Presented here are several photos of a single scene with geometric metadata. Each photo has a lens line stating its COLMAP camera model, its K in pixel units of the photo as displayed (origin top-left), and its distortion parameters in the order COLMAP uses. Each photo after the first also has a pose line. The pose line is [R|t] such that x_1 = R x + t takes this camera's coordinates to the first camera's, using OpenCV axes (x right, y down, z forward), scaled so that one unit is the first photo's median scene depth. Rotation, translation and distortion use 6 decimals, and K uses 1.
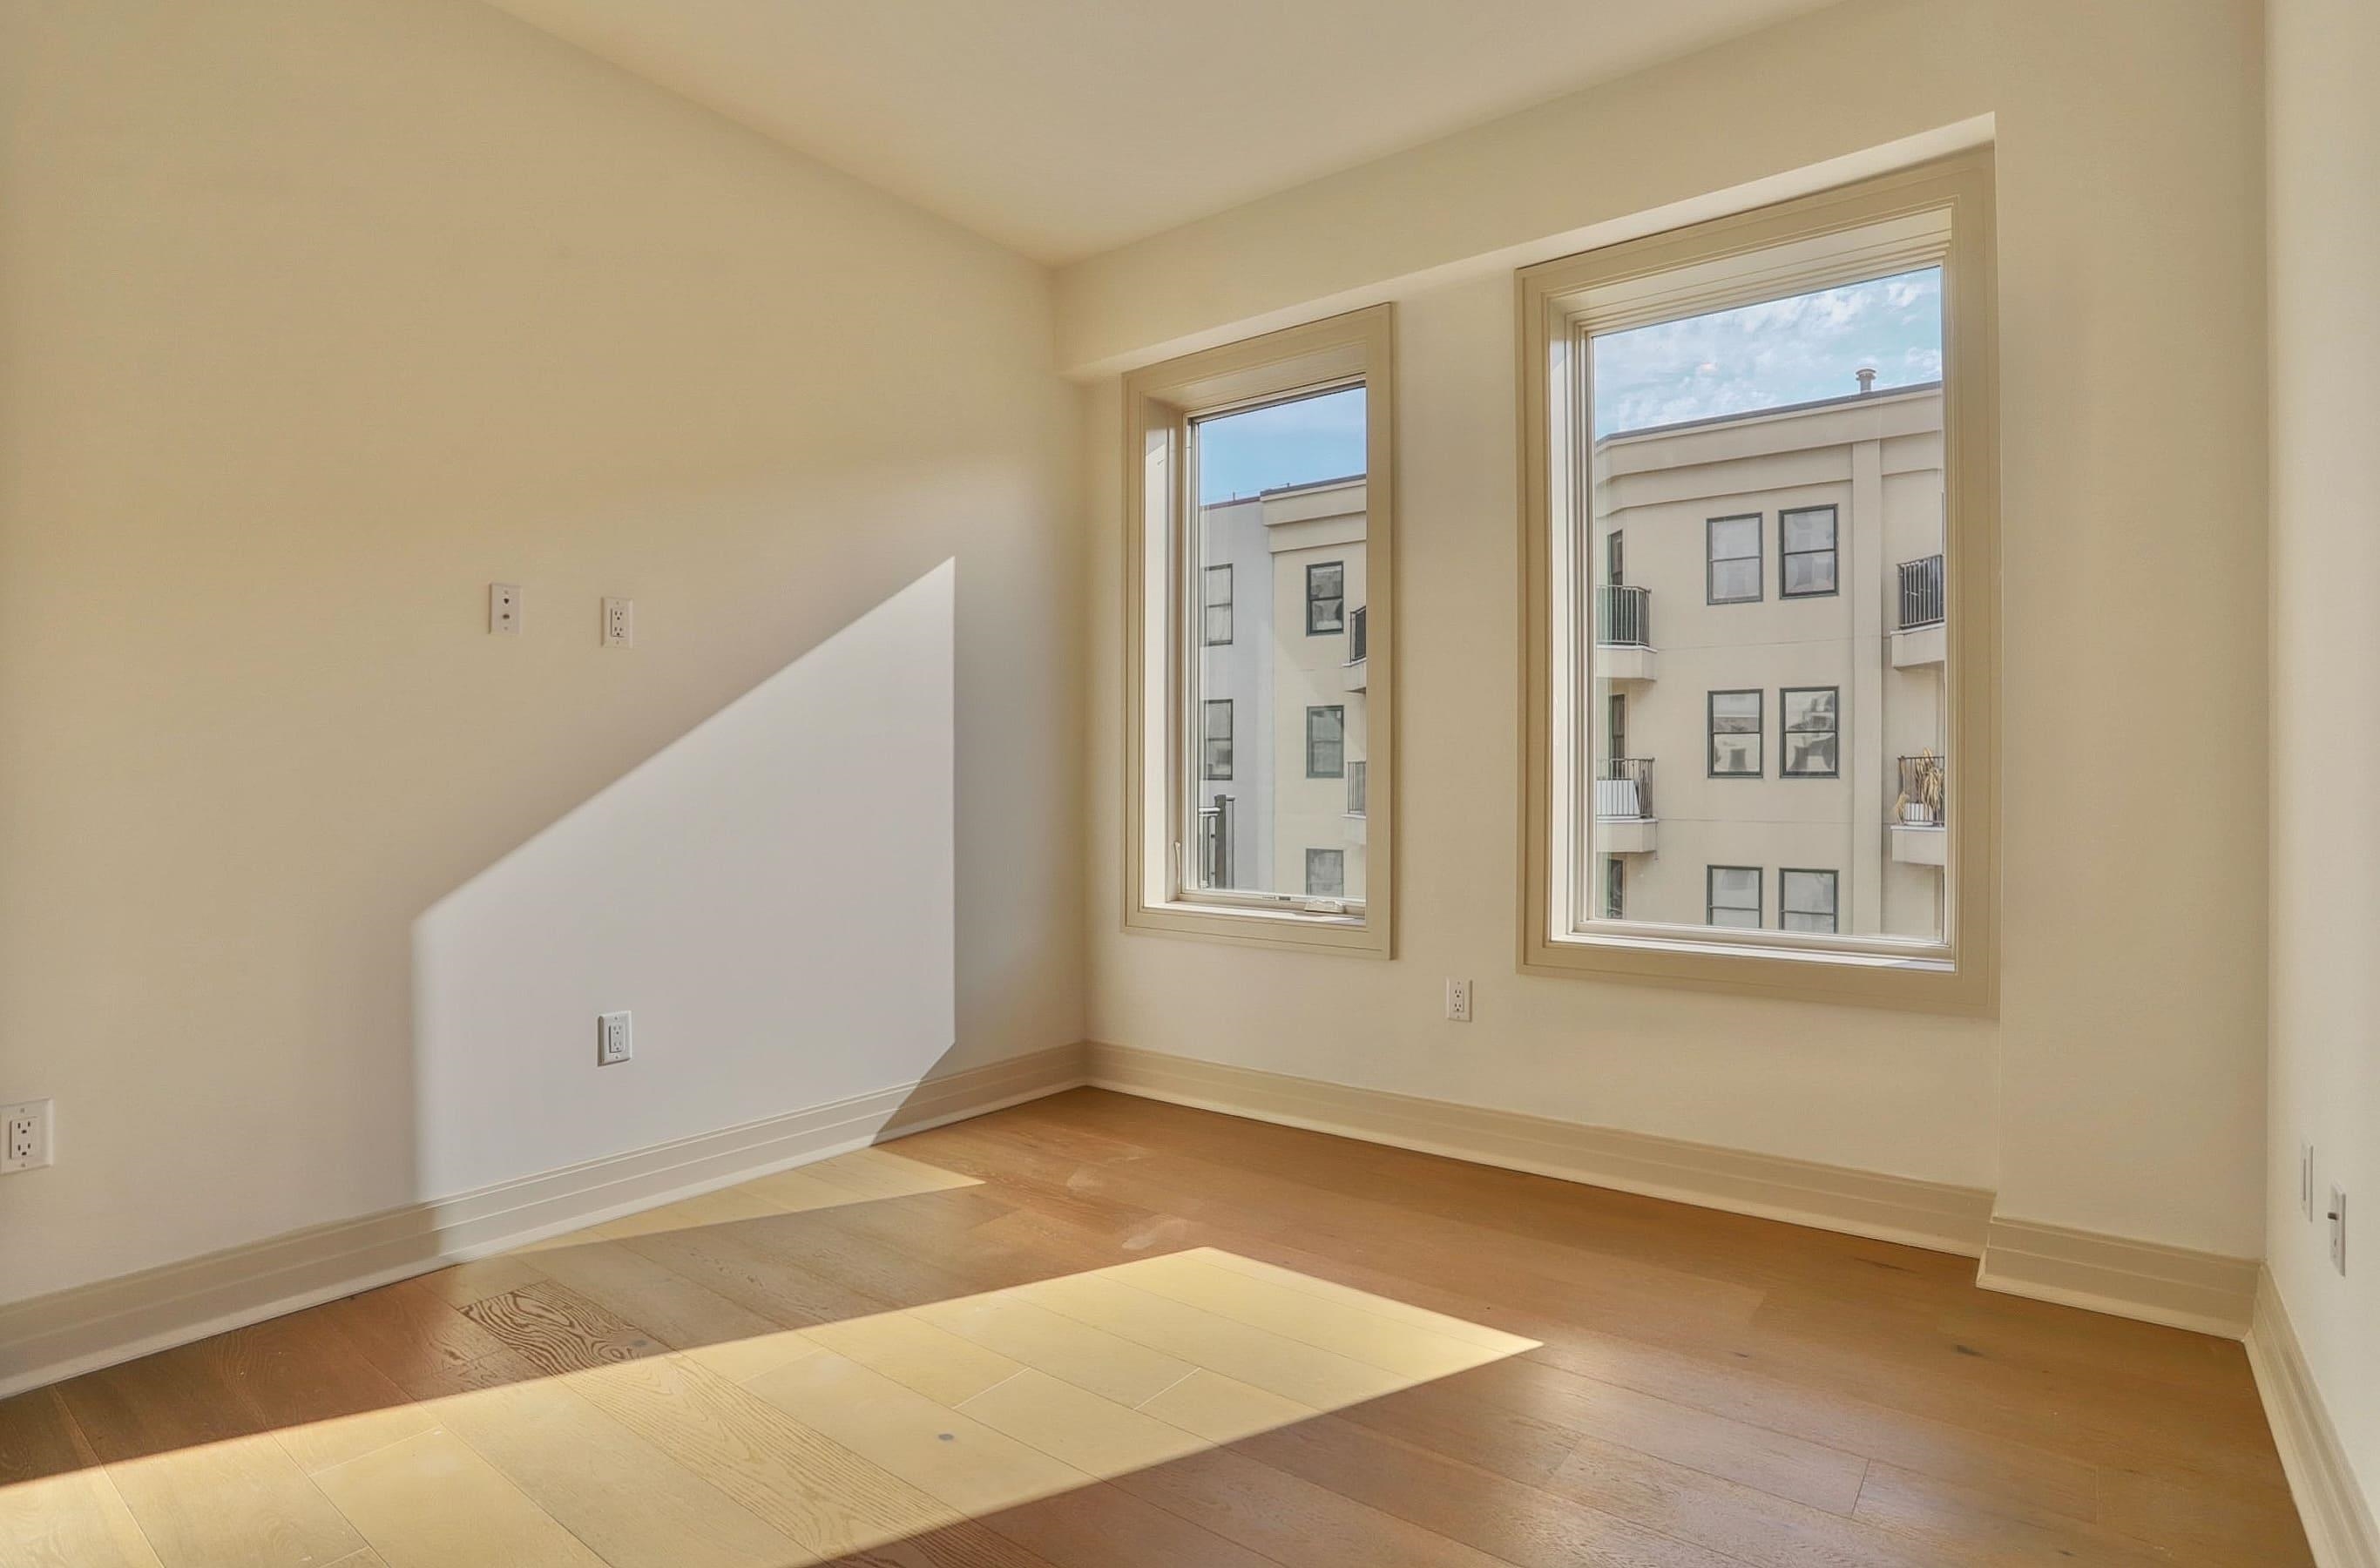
lens RADIAL K [[1168.4, 0, 1174.5], [0, 1168.4, 790.7], [0, 0, 1]] dist [-0.047511, 0.000466]
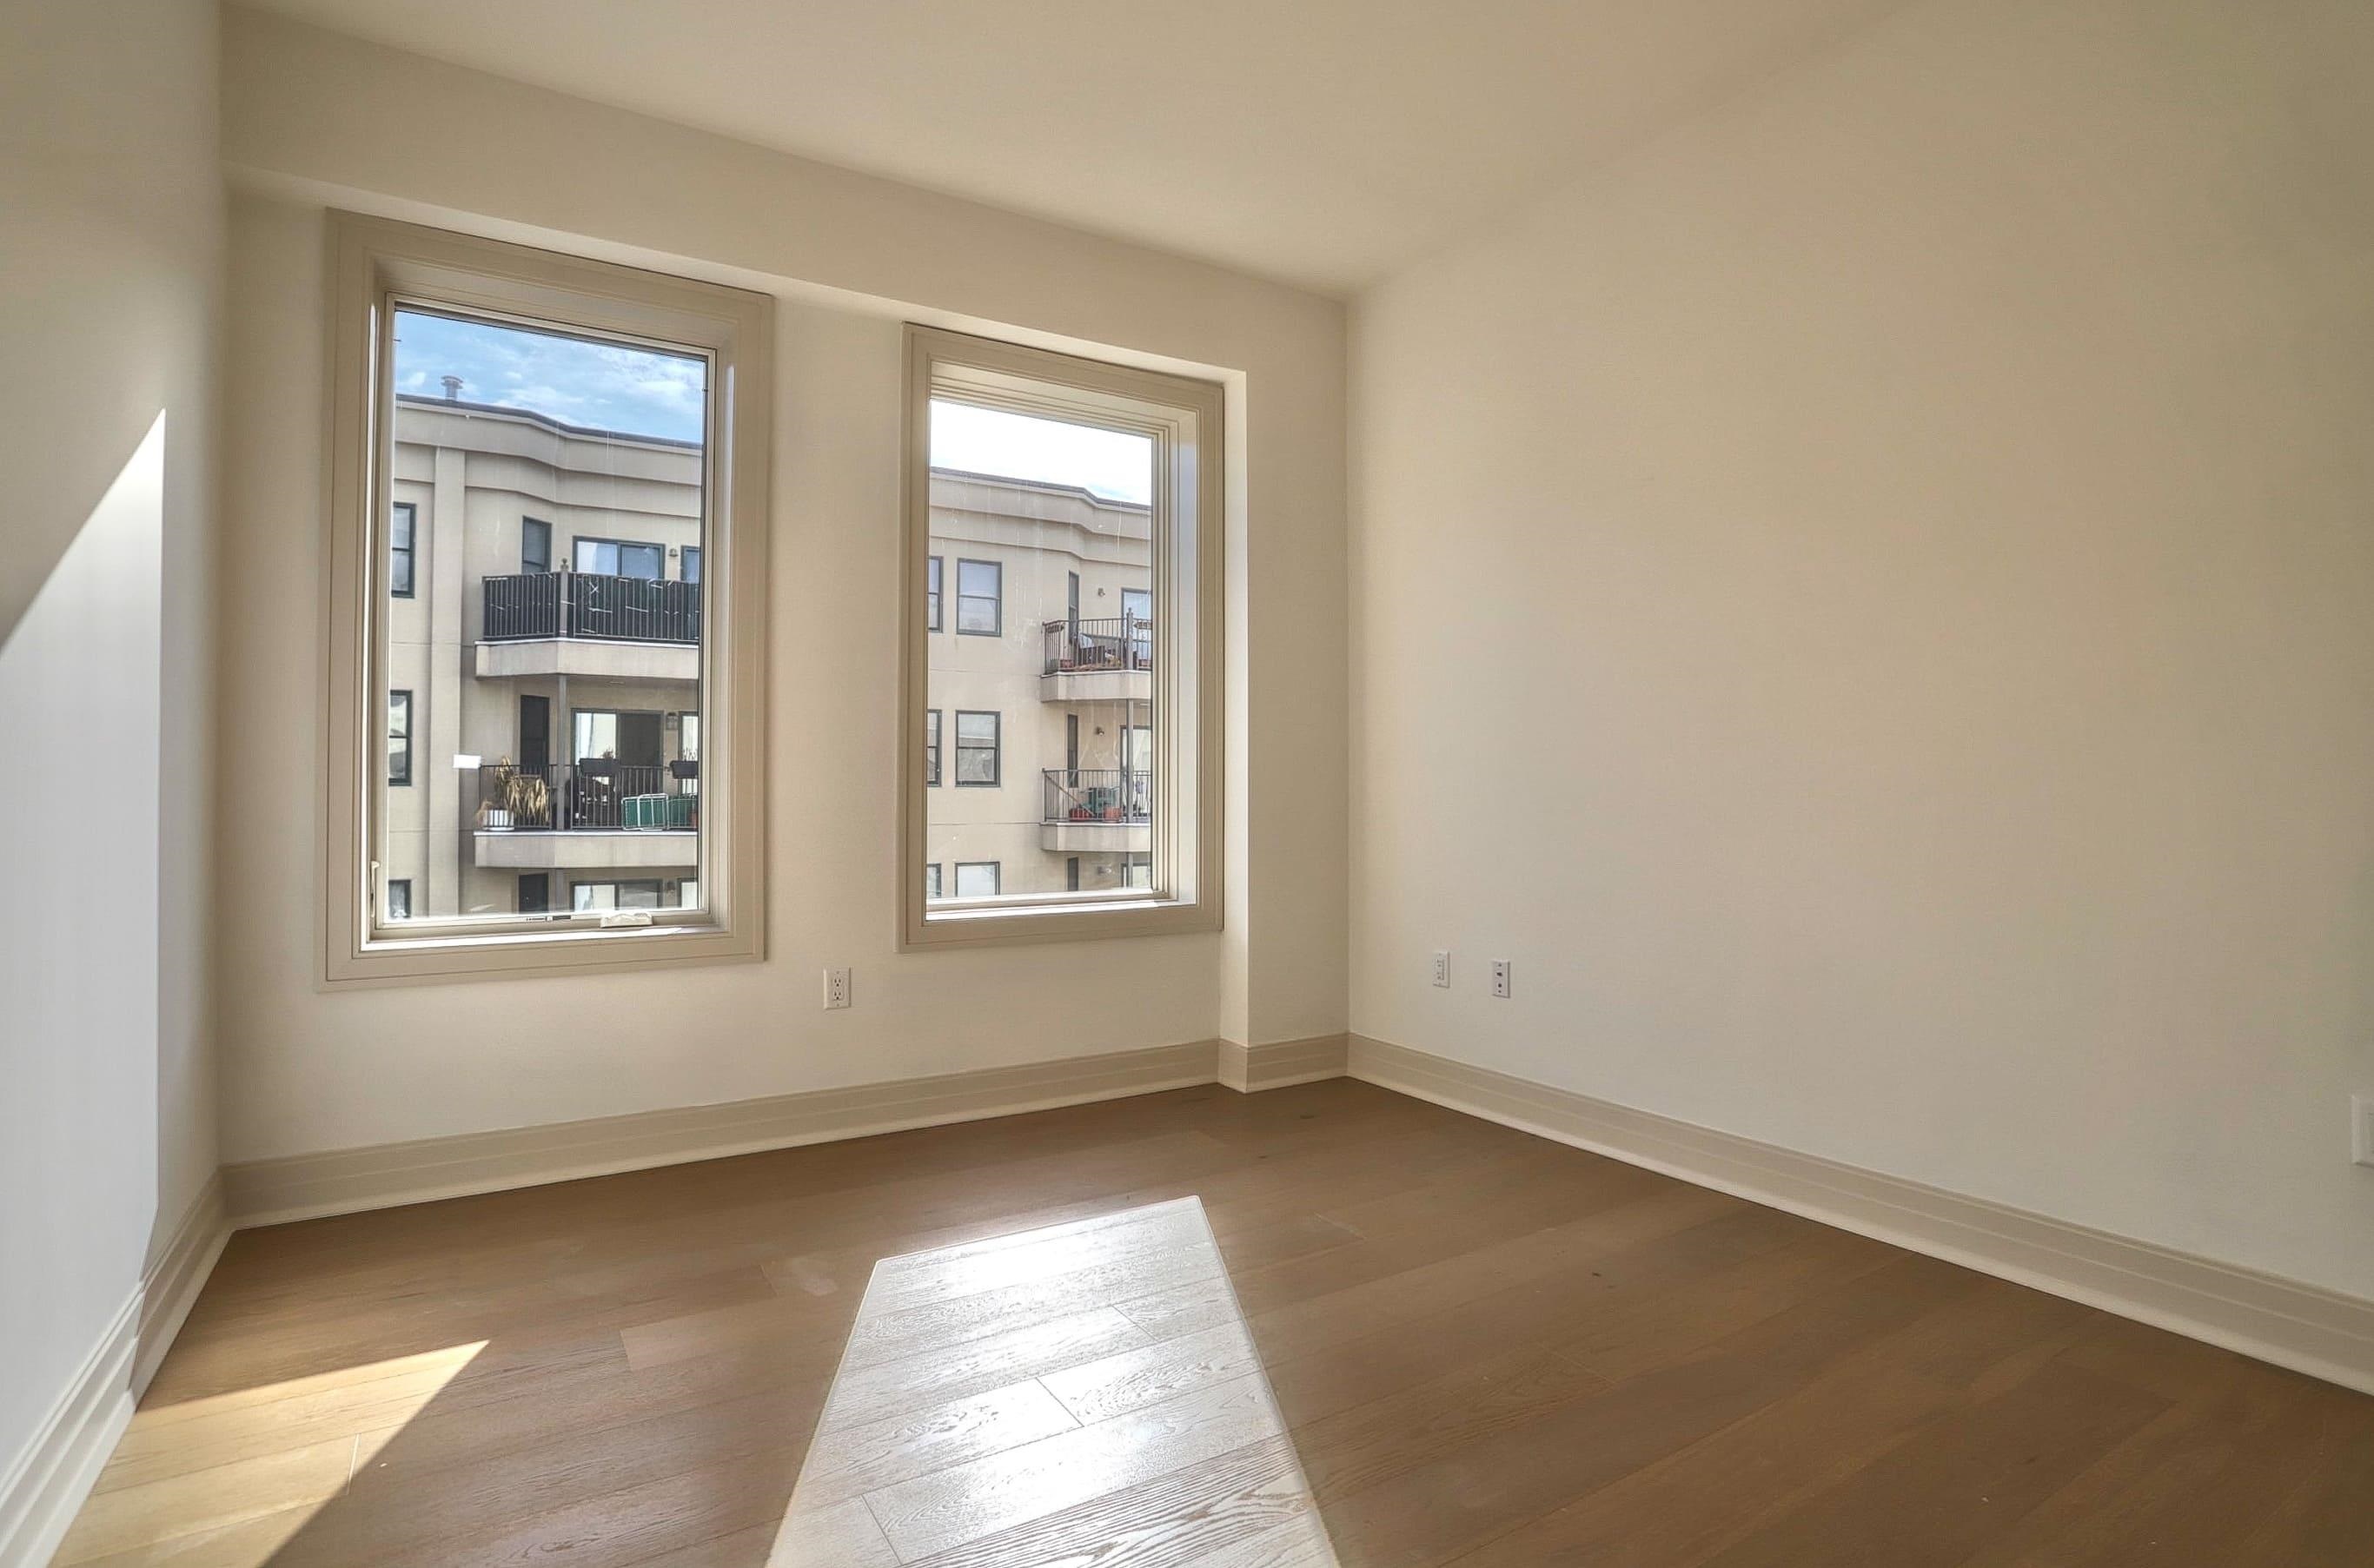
lens RADIAL K [[1165.3, 0, 1171.5], [0, 1165.3, 790.7], [0, 0, 1]] dist [-0.047511, 0.000466]
pose [[0.375618, 0.000035, 0.926774, -0.422412], [0.006935, 0.999972, -0.002848, 0.004444], [-0.926748, 0.007497, 0.375608, 0.226100]]
